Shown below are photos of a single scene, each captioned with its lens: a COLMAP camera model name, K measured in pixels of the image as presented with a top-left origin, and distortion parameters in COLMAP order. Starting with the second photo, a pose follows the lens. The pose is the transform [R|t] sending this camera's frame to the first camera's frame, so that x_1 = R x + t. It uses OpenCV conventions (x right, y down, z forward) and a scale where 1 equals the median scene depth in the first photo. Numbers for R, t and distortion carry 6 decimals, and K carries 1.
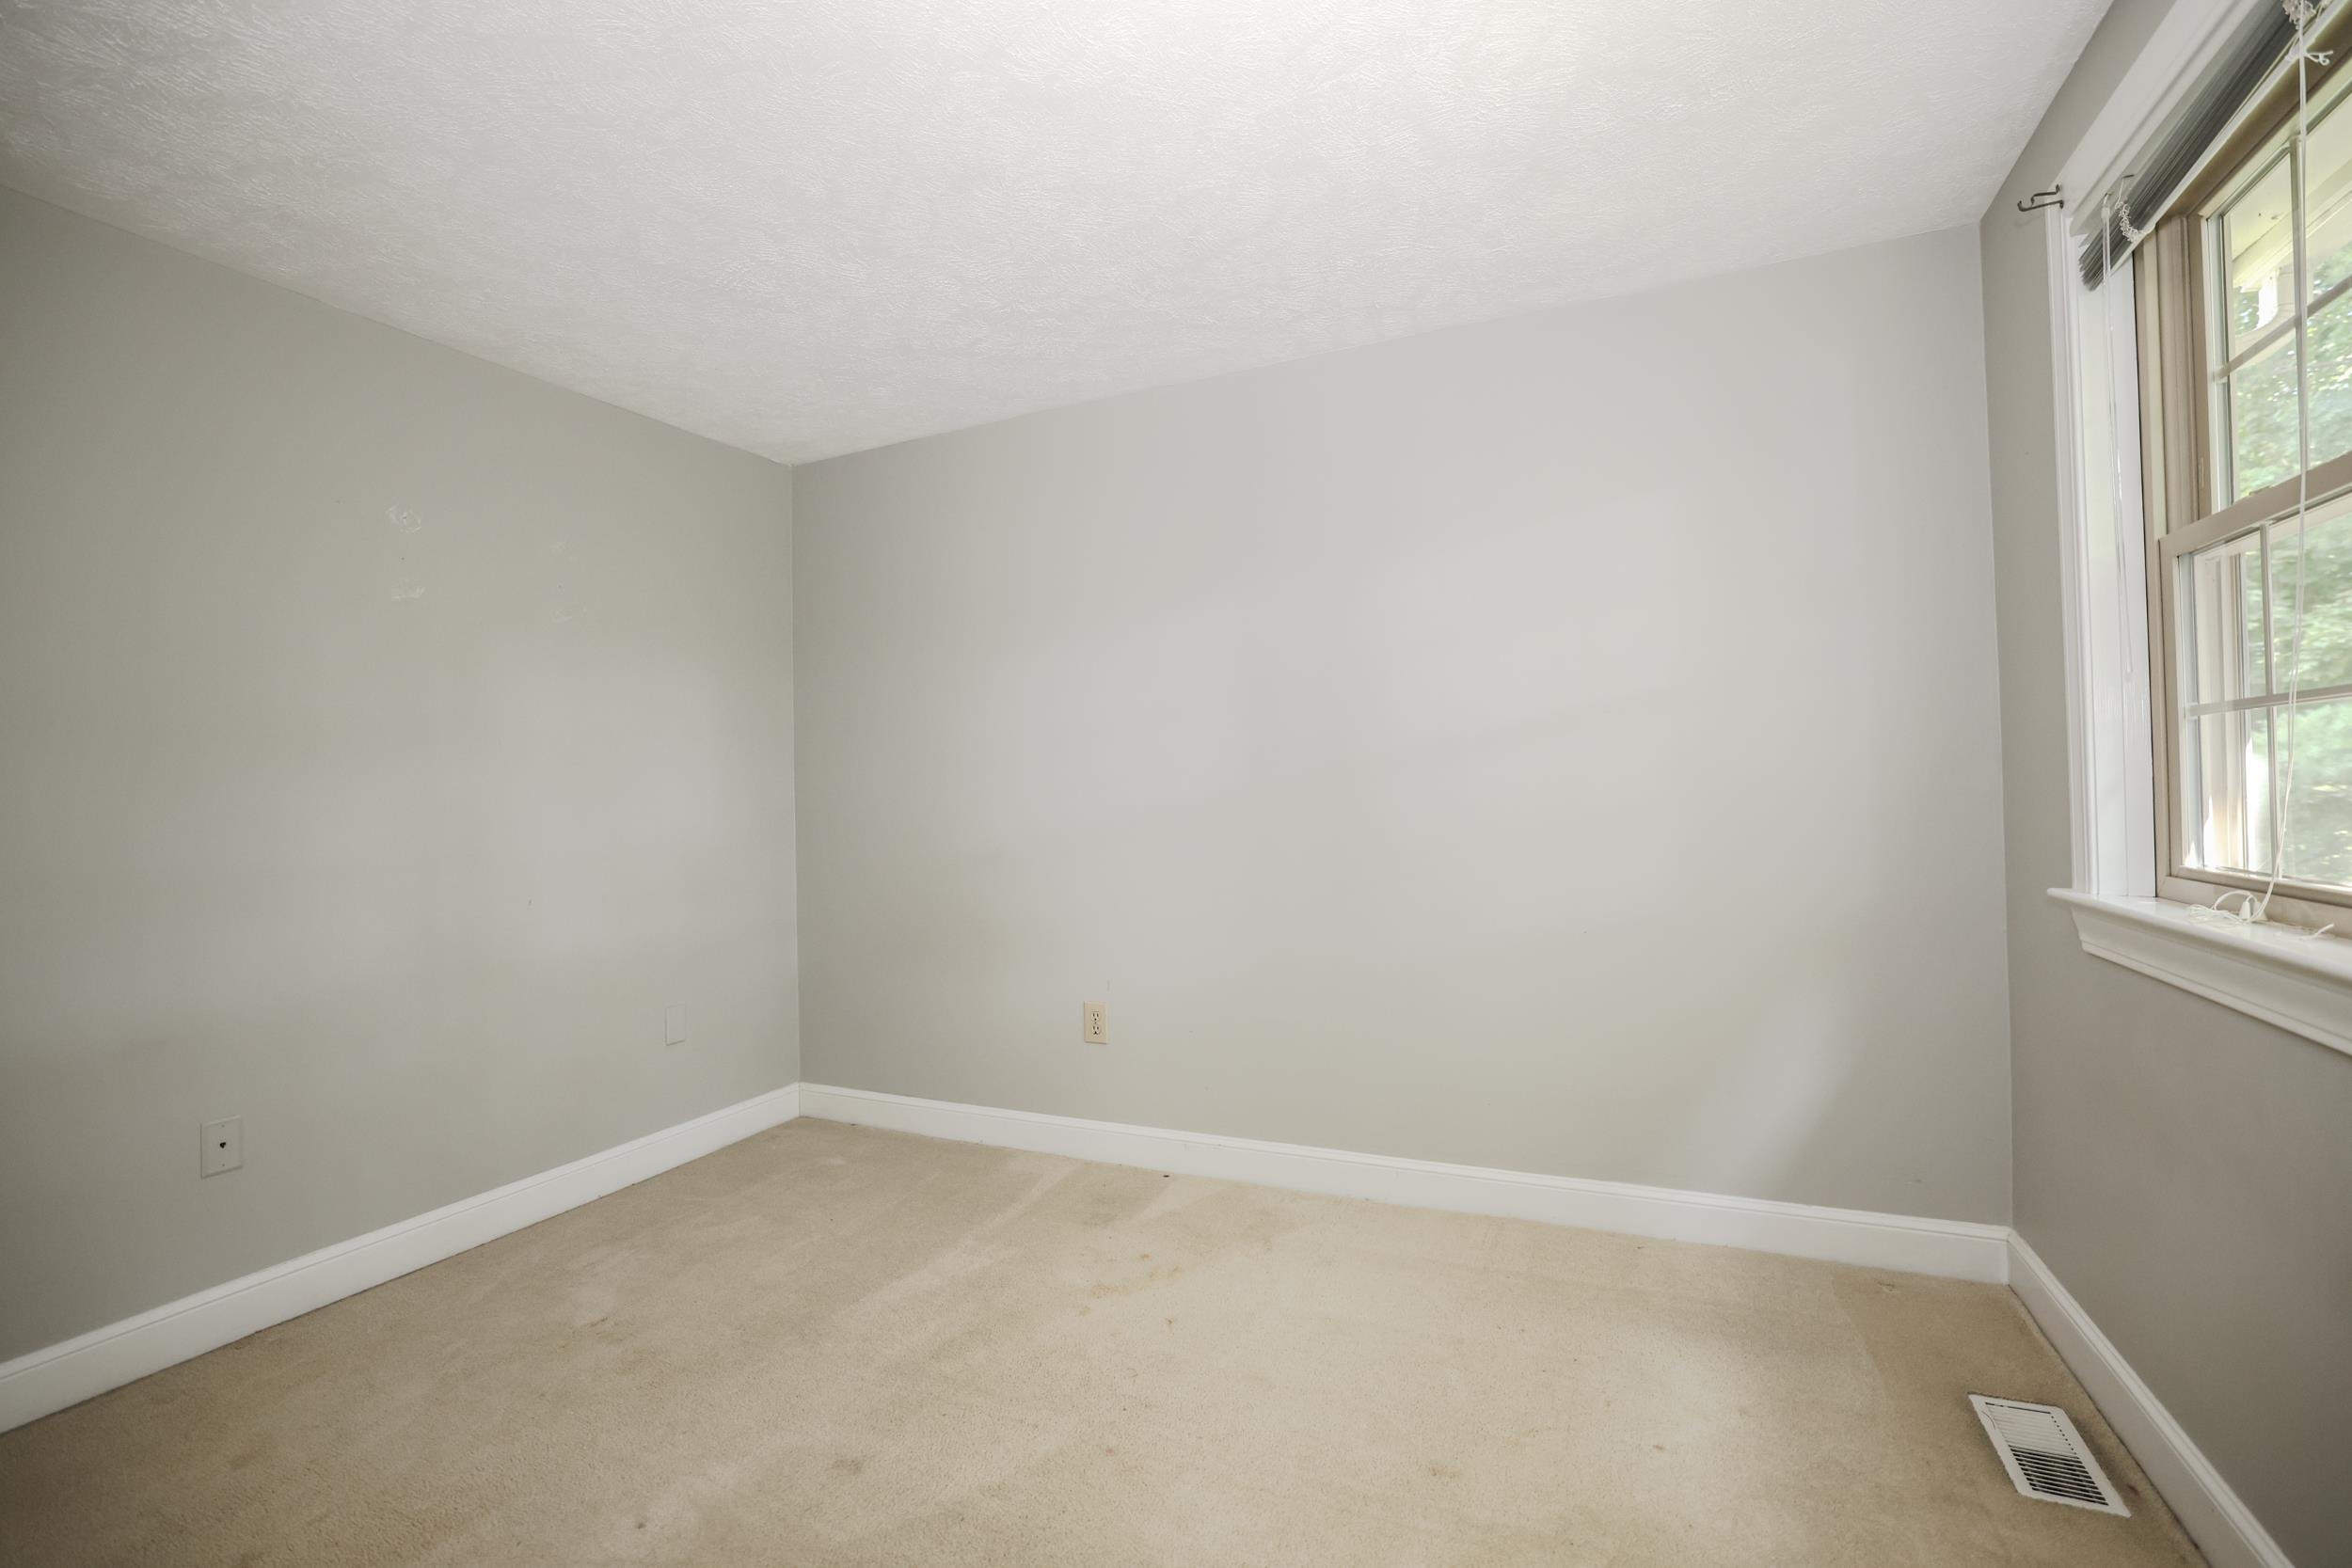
lens RADIAL K [[1021.0, 0, 1176.0], [0, 1021.0, 784.0], [0, 0, 1]] dist [-0.043034, 0.016978]
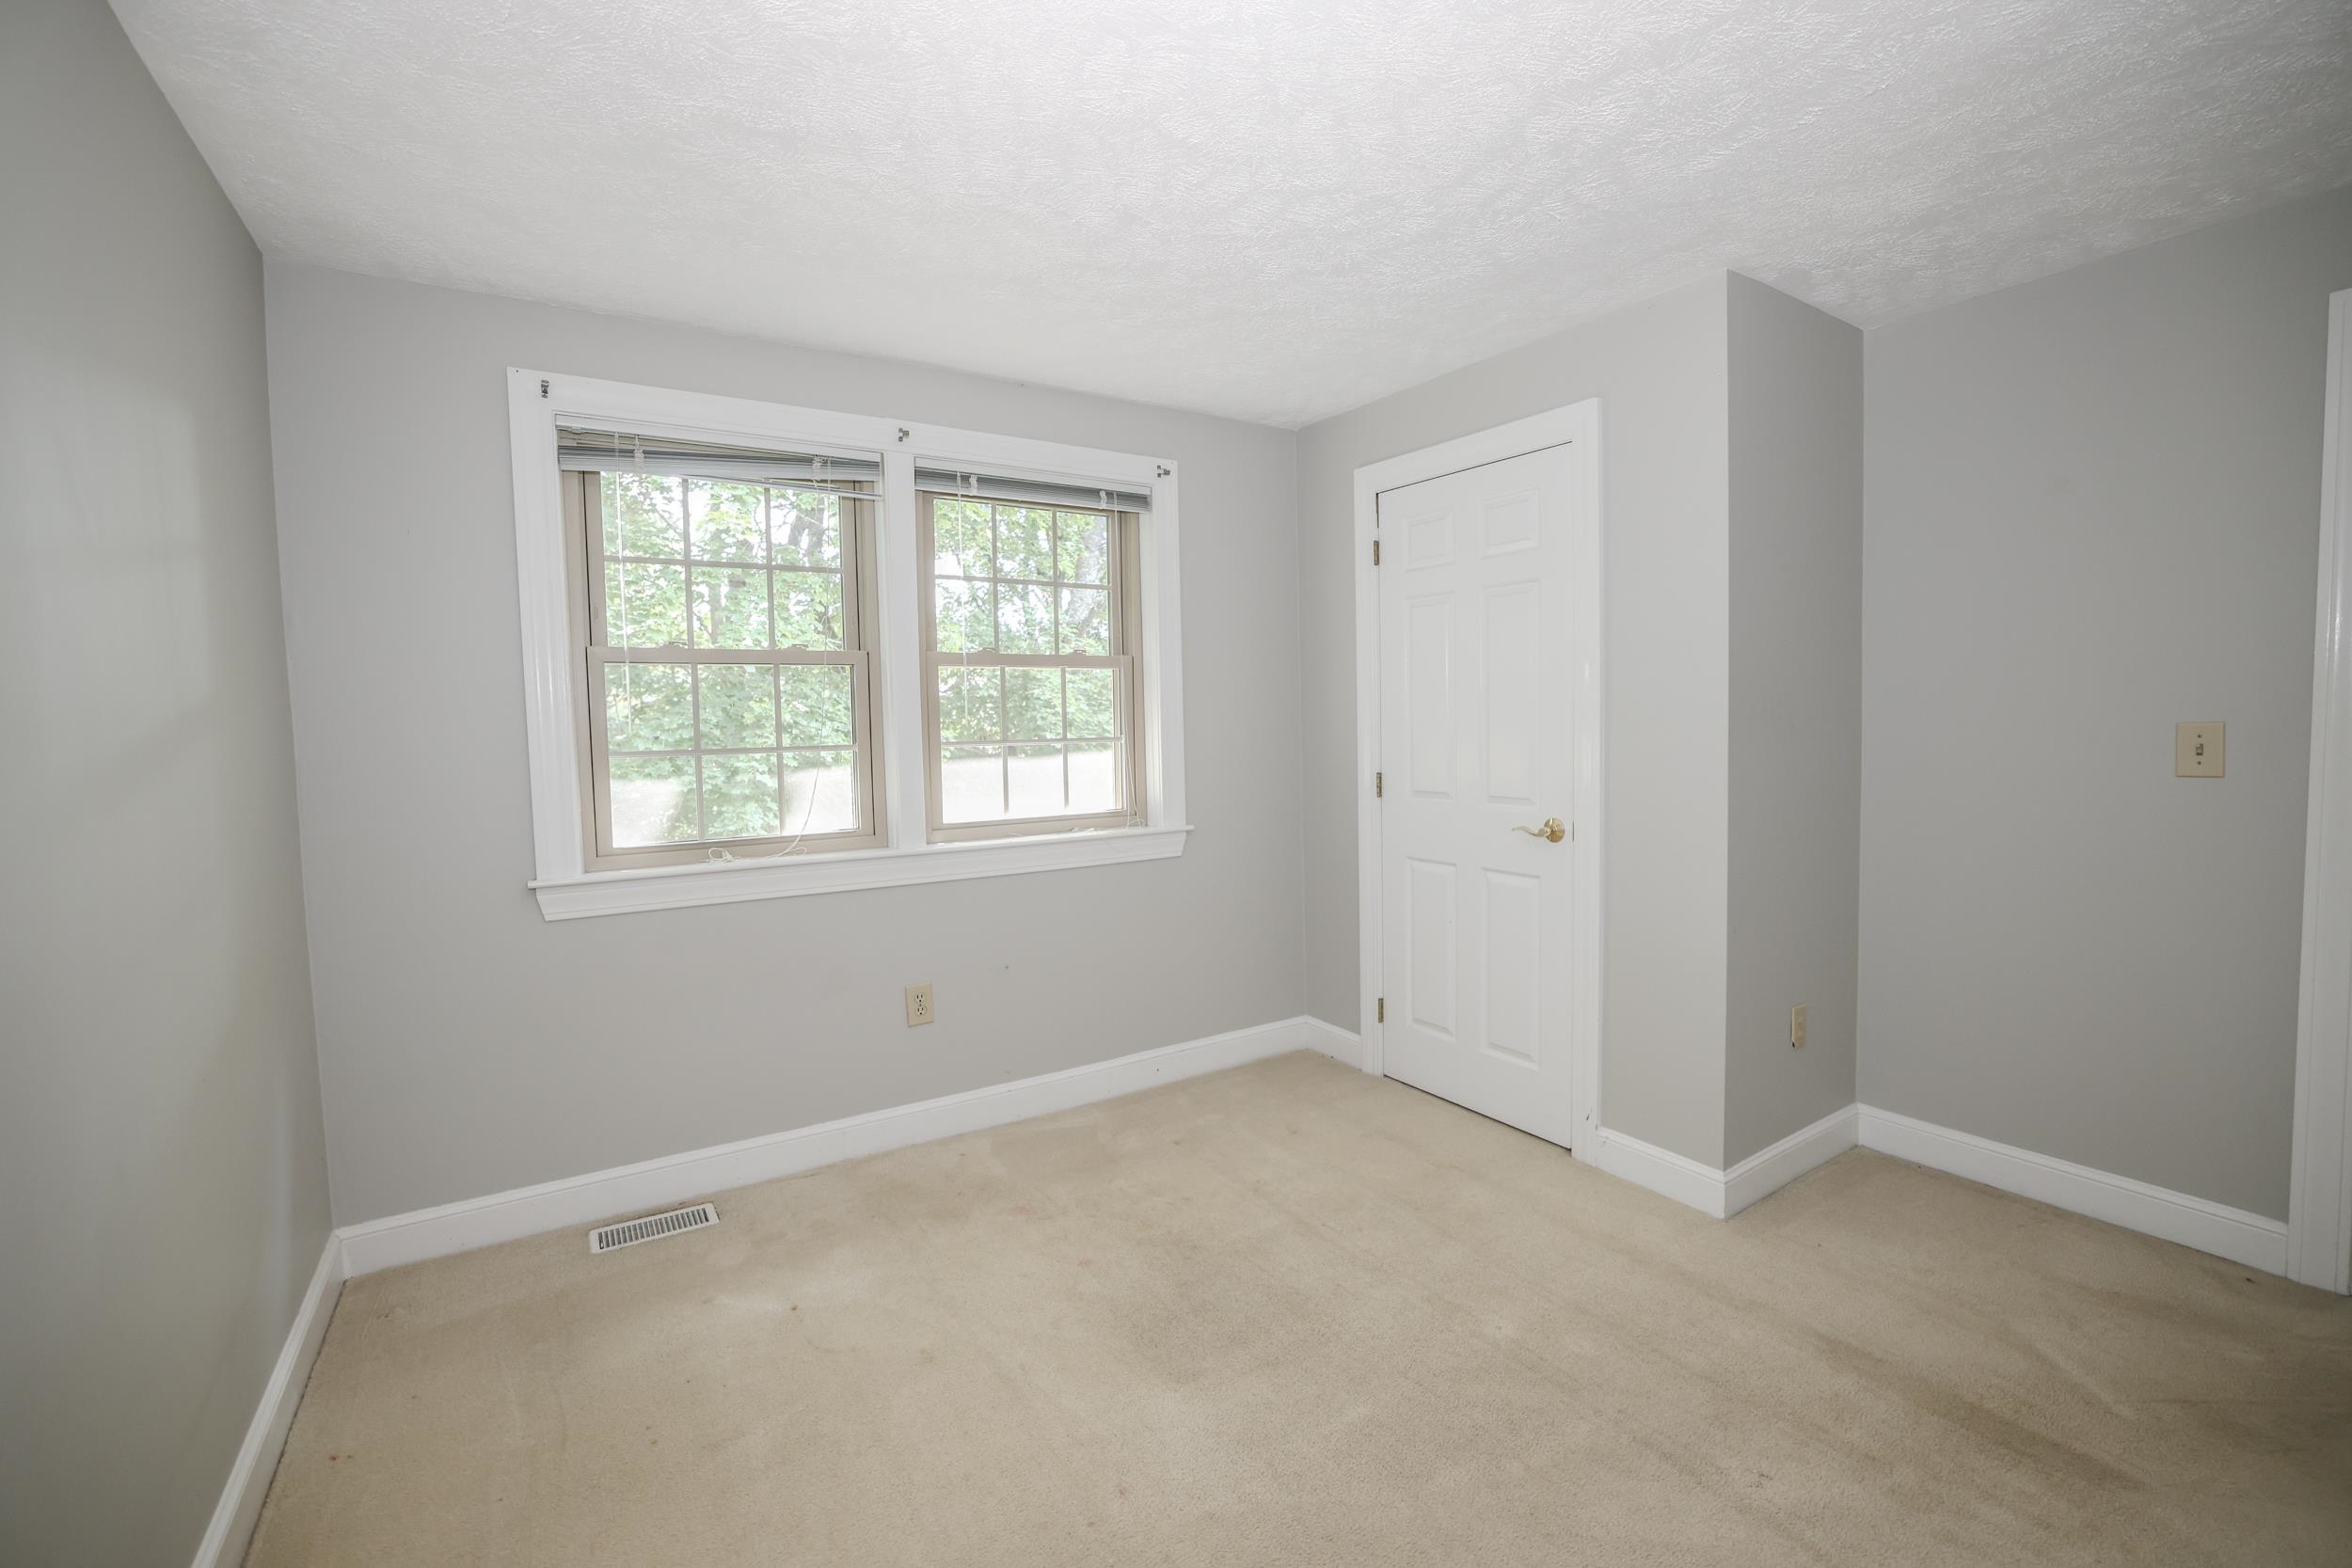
lens RADIAL K [[991.4, 0, 1176.0], [0, 991.4, 784.0], [0, 0, 1]] dist [-0.043464, 0.000083]
pose [[-0.837751, 0.011616, 0.545929, -0.464273], [0.040283, 0.998364, 0.040573, -0.037048], [-0.544565, 0.055982, -0.836848, 1.276135]]
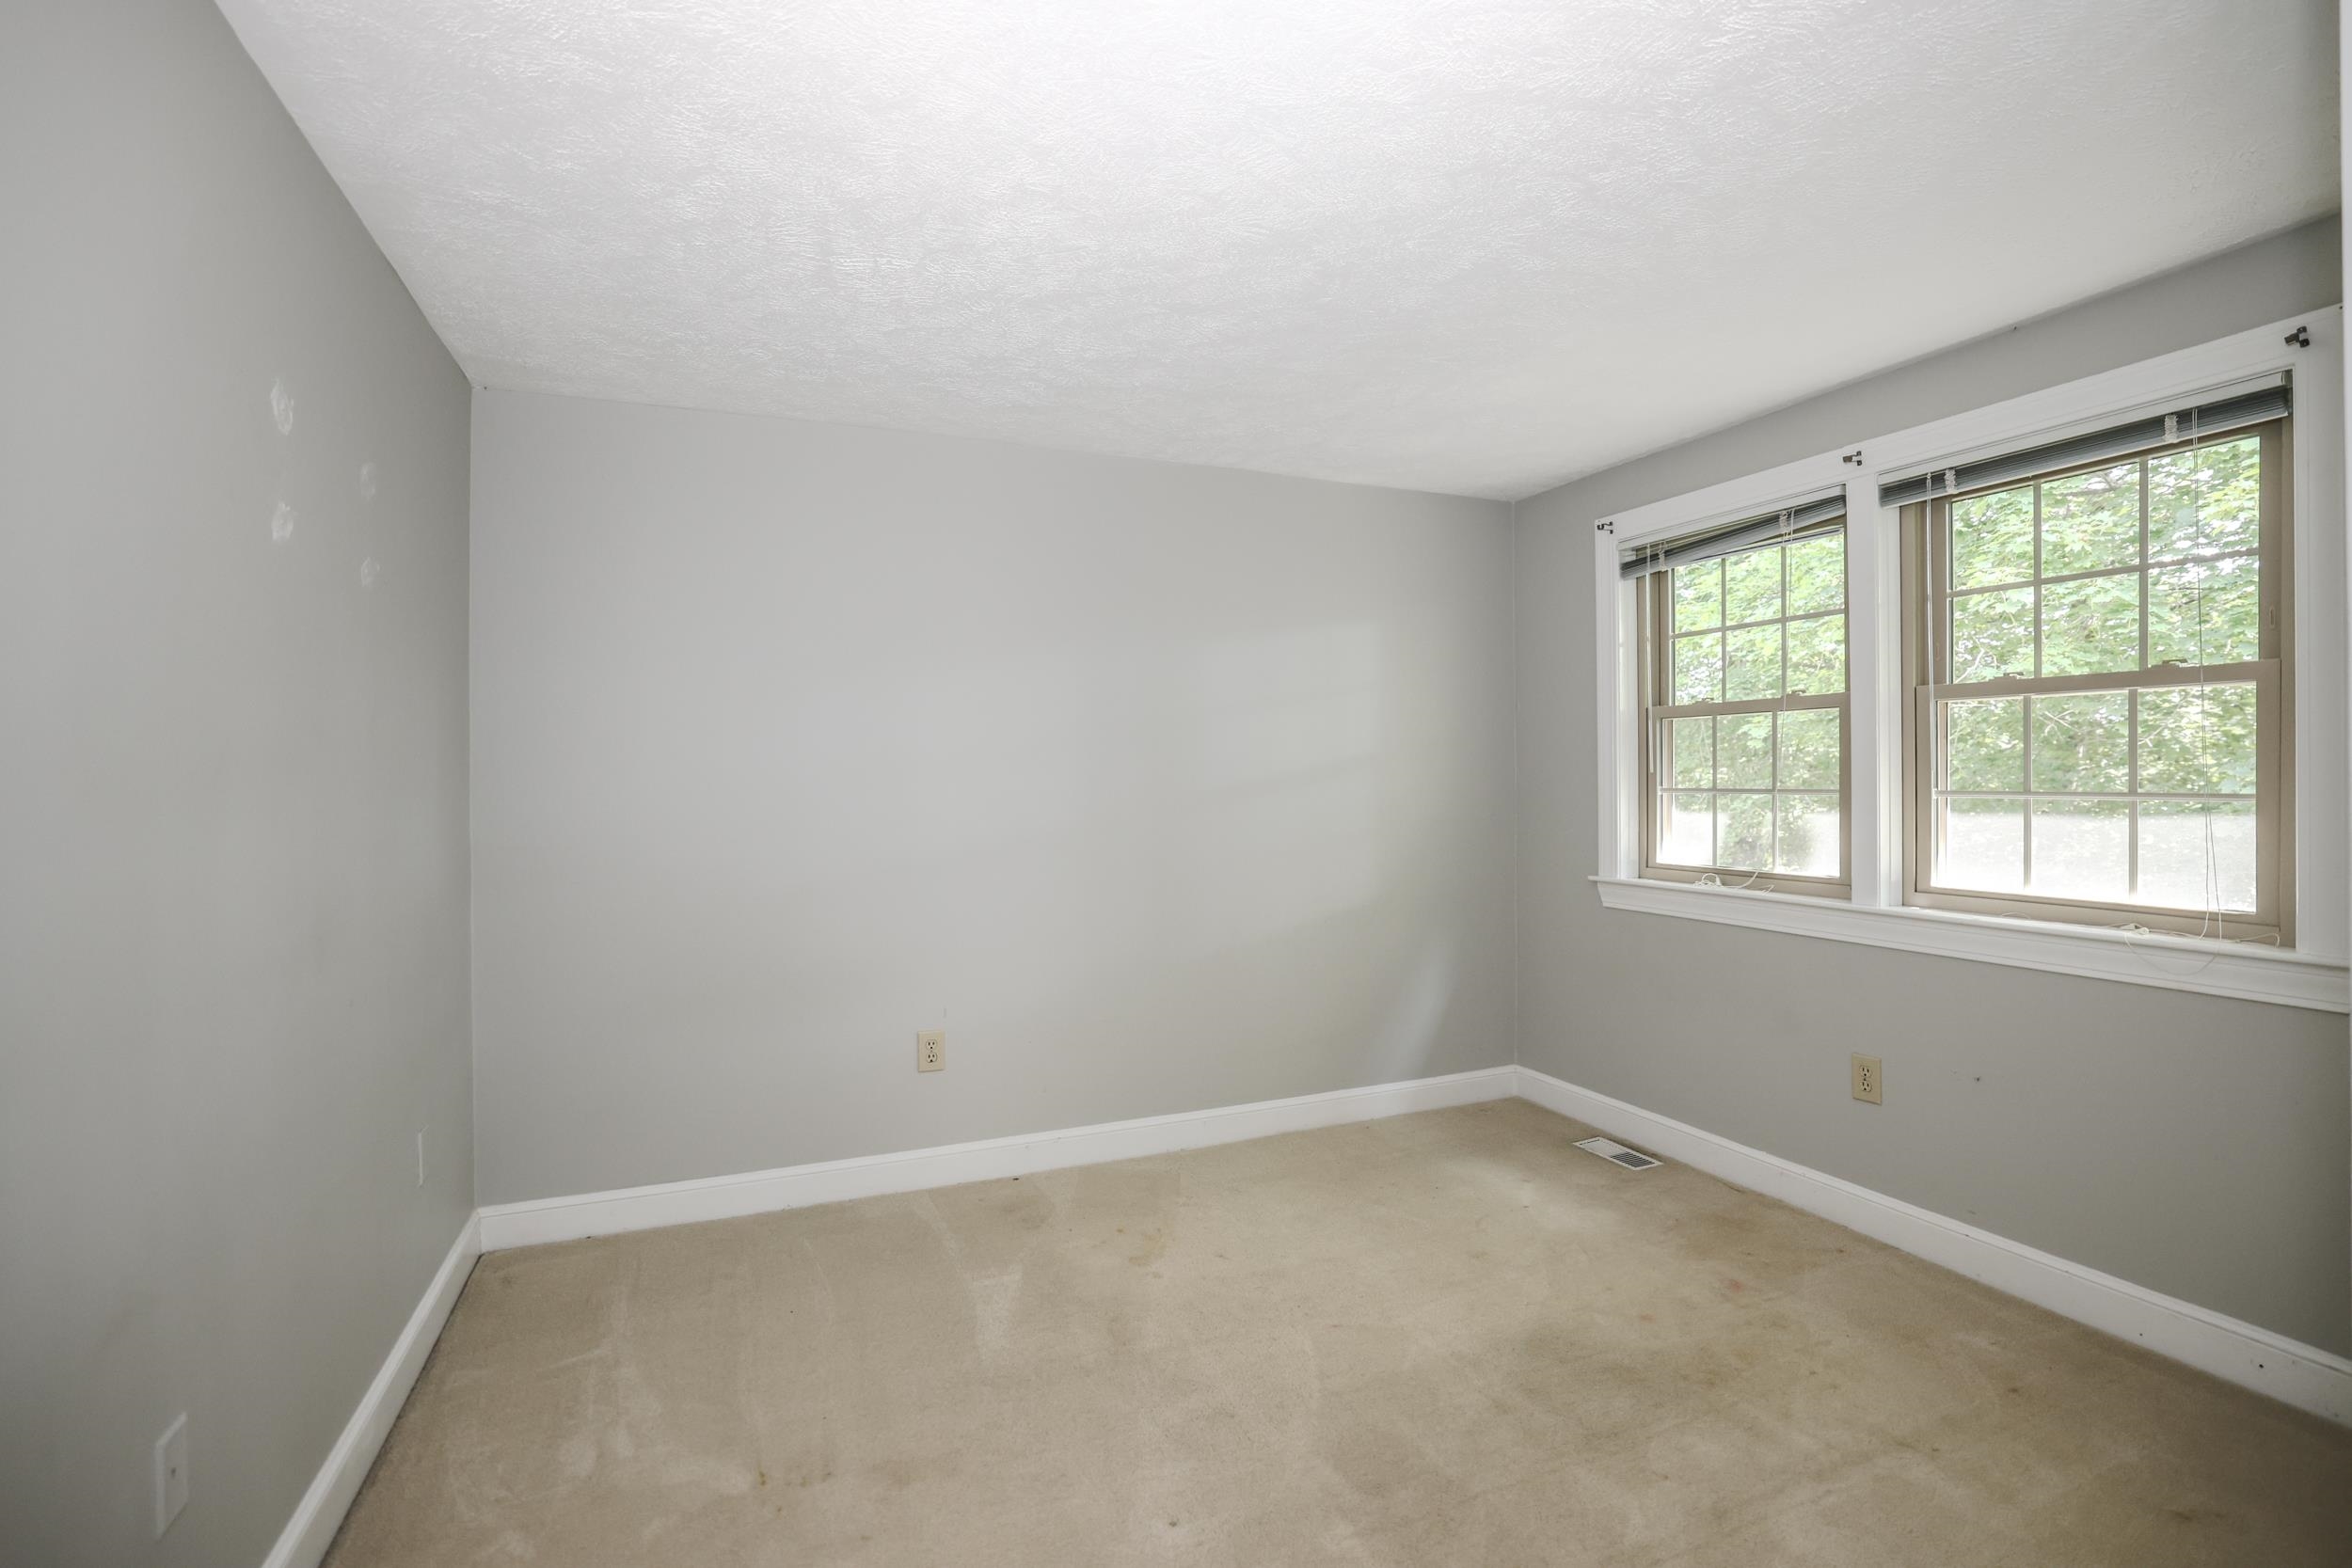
lens RADIAL K [[1051.1, 0, 1176.0], [0, 1051.1, 784.0], [0, 0, 1]] dist [-0.027834, 0.000078]
pose [[0.676027, 0.018748, 0.736638, -0.935542], [-0.016905, 0.999808, -0.009931, -0.032794], [-0.736683, -0.005739, 0.676214, 0.164058]]
